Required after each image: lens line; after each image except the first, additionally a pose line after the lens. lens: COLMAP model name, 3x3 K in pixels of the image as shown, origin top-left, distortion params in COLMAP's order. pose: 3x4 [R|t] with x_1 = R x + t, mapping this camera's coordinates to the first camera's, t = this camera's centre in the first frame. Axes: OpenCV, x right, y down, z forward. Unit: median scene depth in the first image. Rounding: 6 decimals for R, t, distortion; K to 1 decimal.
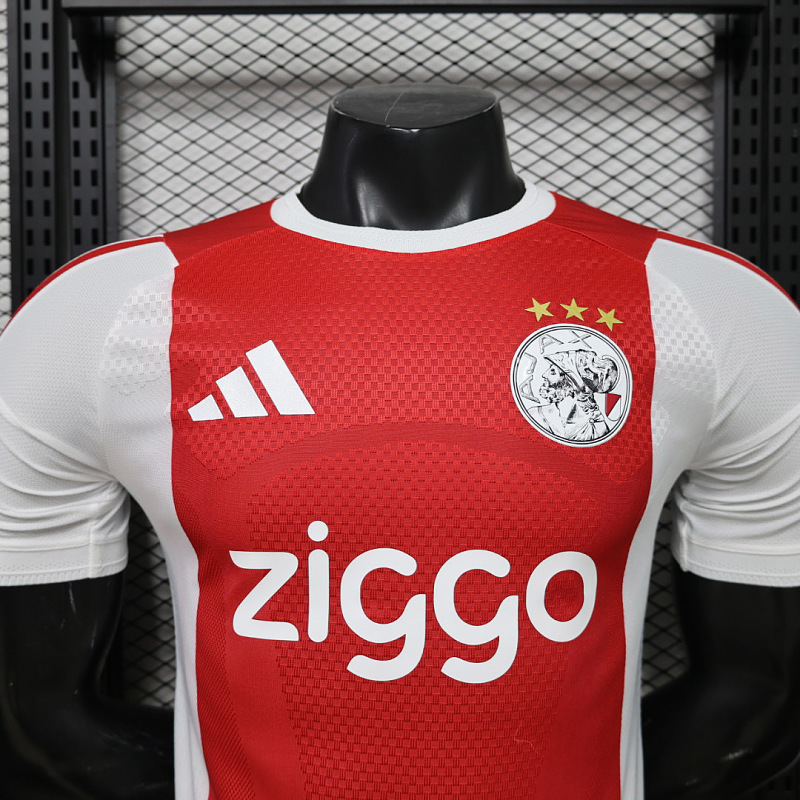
lens RADIAL K [[844.3, 0, 406.3], [0, 844.3, 400.5], [0, 0, 1]] dist [-0.005562, 0.000000]
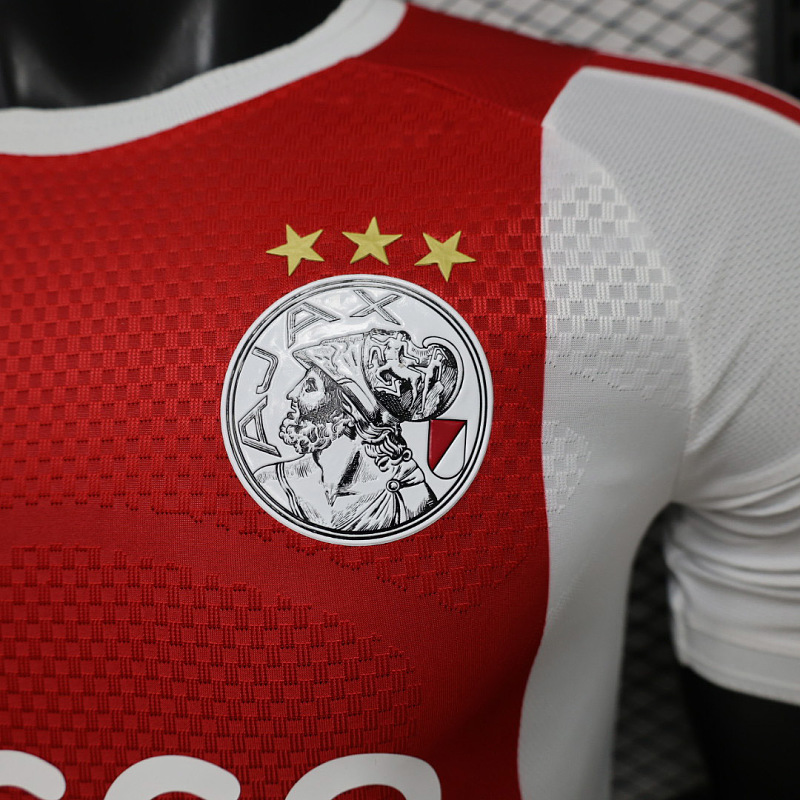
lens RADIAL K [[844.3, 0, 397.7], [0, 844.3, 395.2], [0, 0, 1]] dist [-0.005562, 0.000000]
pose [[0.986243, -0.059390, -0.154263, 0.250639], [0.080433, 0.987716, 0.133969, -0.074713], [0.144411, -0.144534, 0.978905, 0.458378]]
